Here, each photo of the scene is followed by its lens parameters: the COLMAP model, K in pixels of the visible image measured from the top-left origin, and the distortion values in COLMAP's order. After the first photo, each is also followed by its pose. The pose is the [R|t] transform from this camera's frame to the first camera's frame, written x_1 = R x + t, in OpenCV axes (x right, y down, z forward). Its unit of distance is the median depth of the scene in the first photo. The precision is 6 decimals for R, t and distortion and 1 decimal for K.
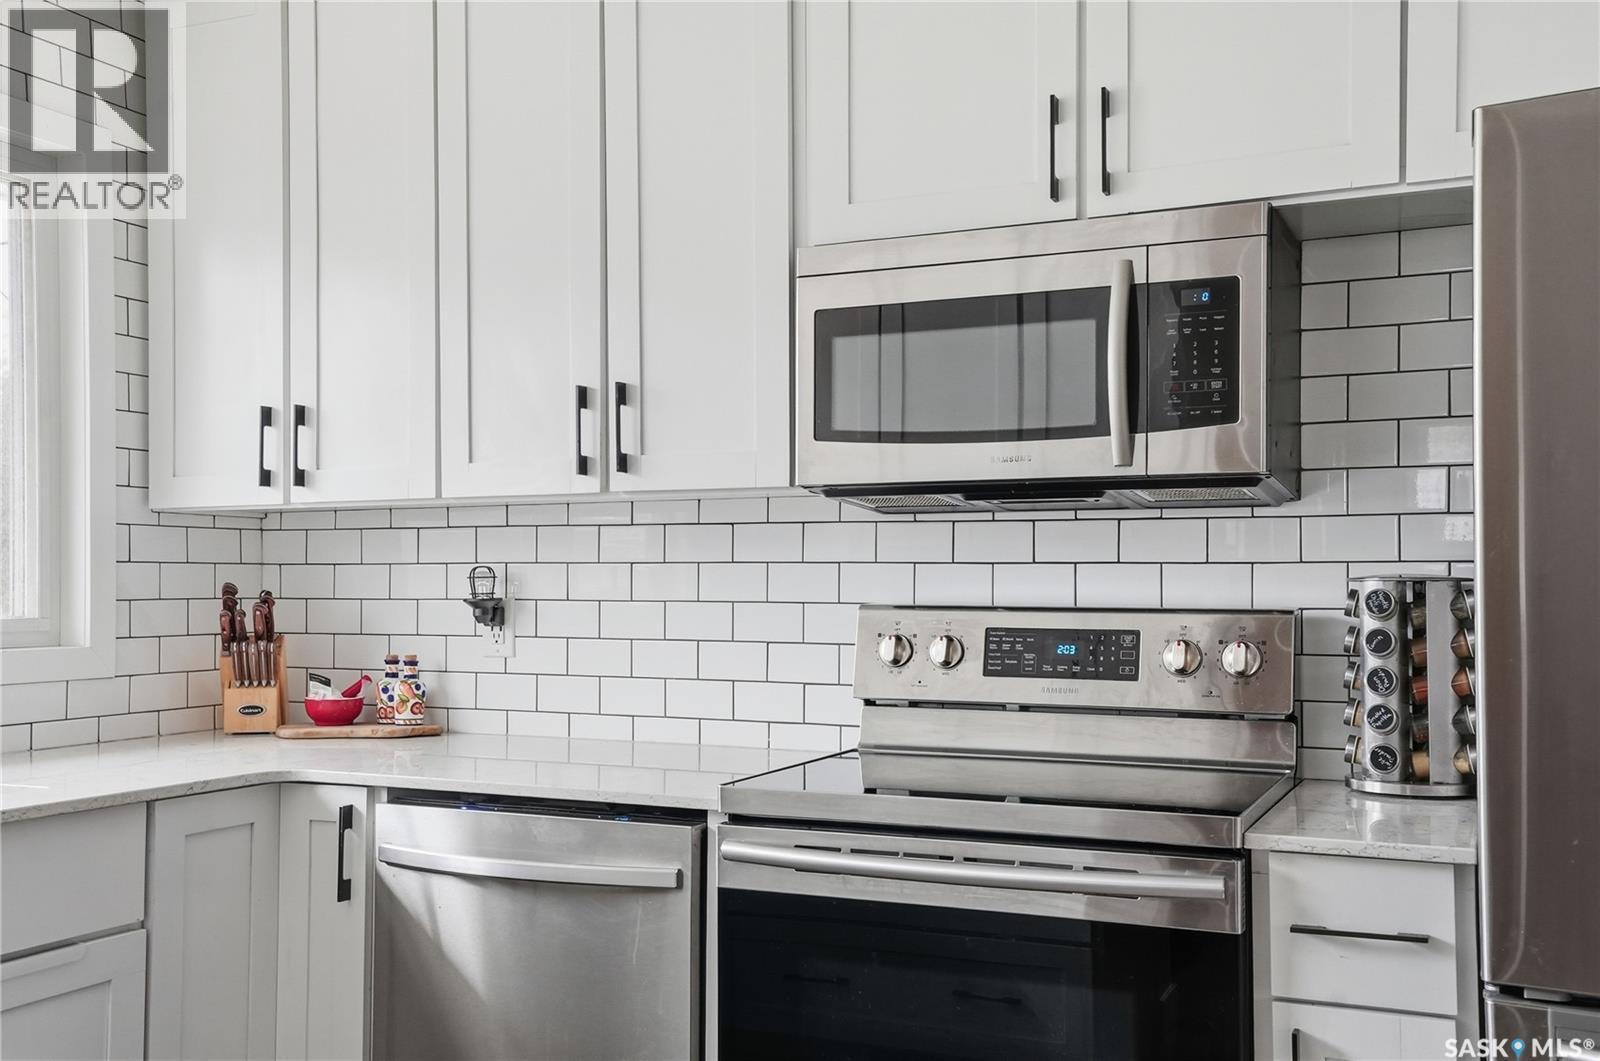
lens RADIAL K [[1575.7, 0, 799.3], [0, 1575.7, 559.9], [0, 0, 1]] dist [0.083349, -0.000540]
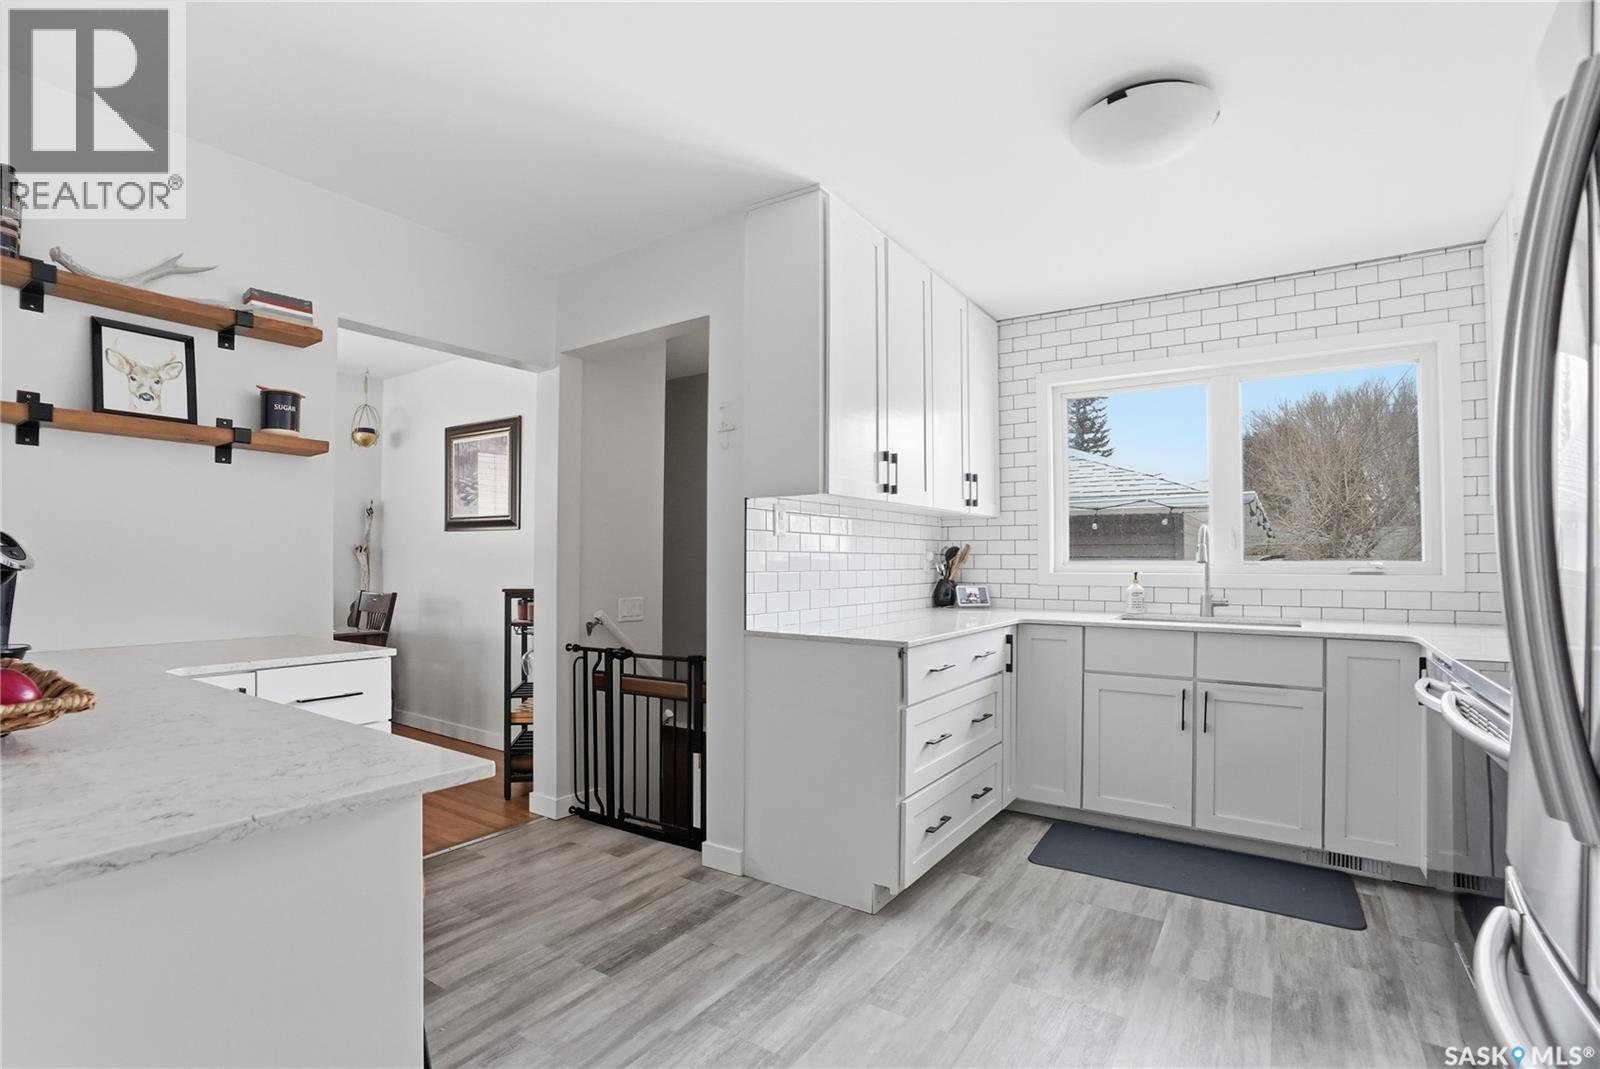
lens RADIAL K [[747.9, 0, 799.8], [0, 747.9, 547.9], [0, 0, 1]] dist [-0.079805, 0.033826]
pose [[-0.152756, -0.015217, -0.988147, 0.675024], [0.017896, 0.999675, -0.018161, 0.022548], [0.988102, -0.020459, -0.152434, 0.367569]]
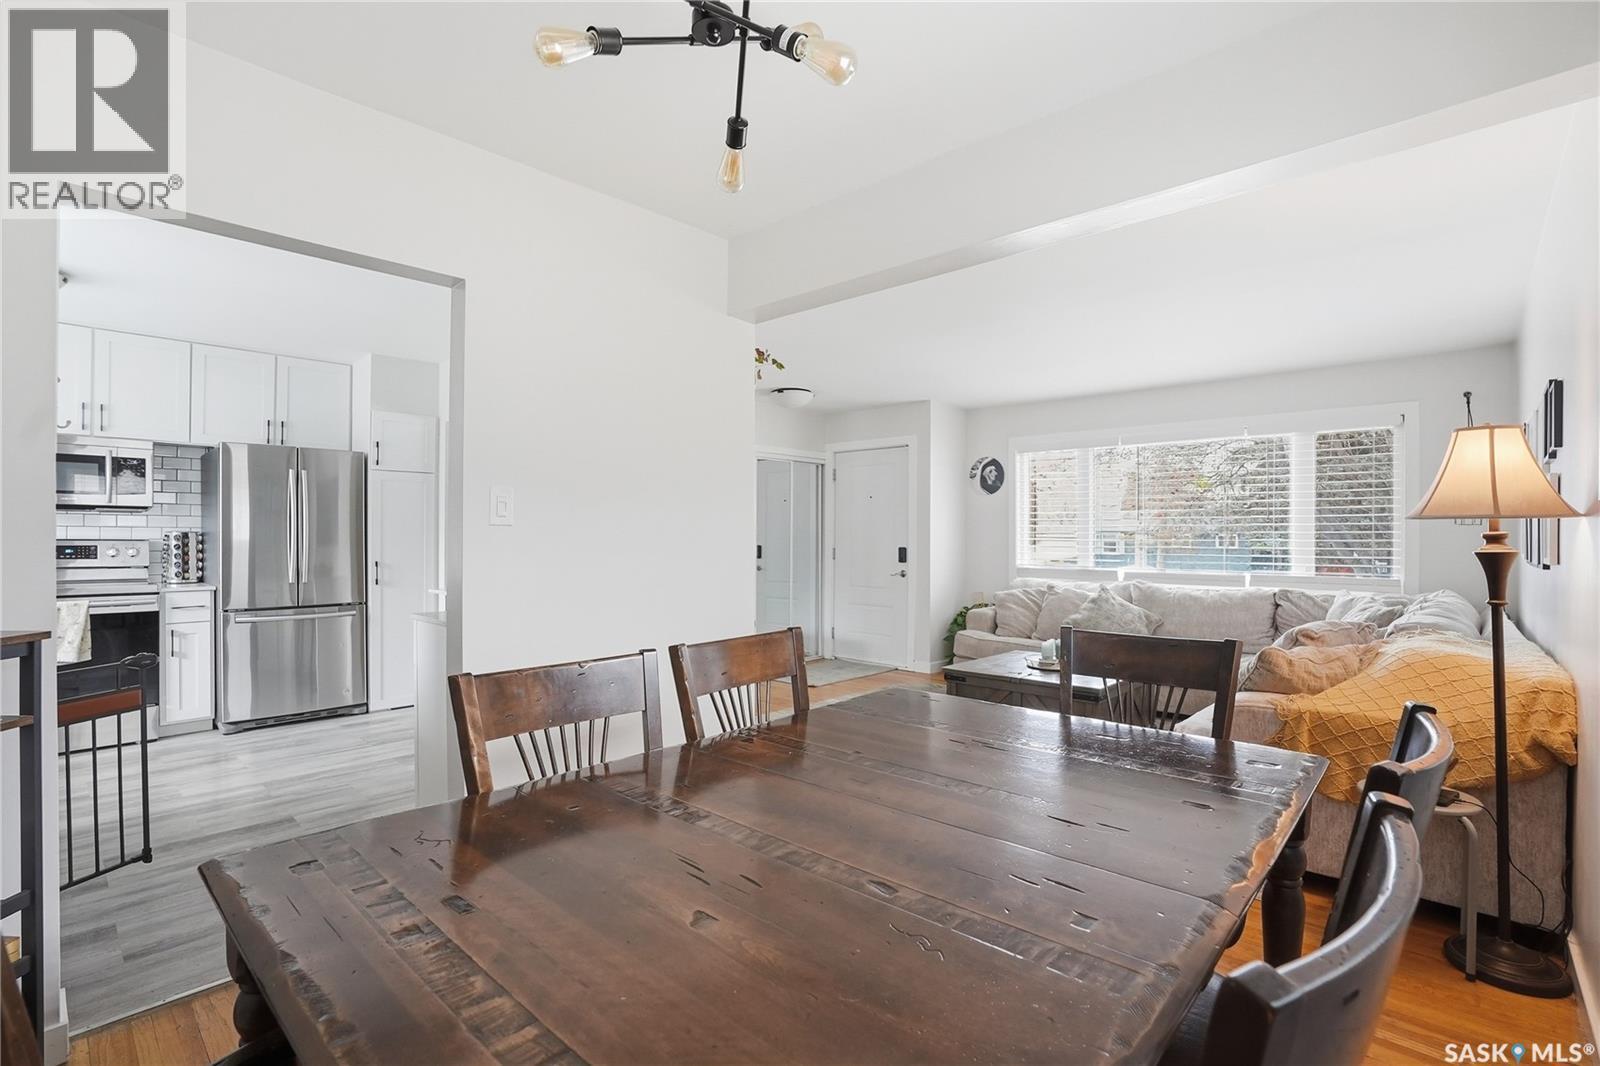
lens RADIAL K [[765.4, 0, 799.4], [0, 765.4, 553.8], [0, 0, 1]] dist [-0.078307, 0.031553]
pose [[0.320645, -0.016923, 0.947048, -0.814686], [-0.026624, 0.999284, 0.026870, -0.022621], [-0.946825, -0.033830, 0.319965, -1.013119]]
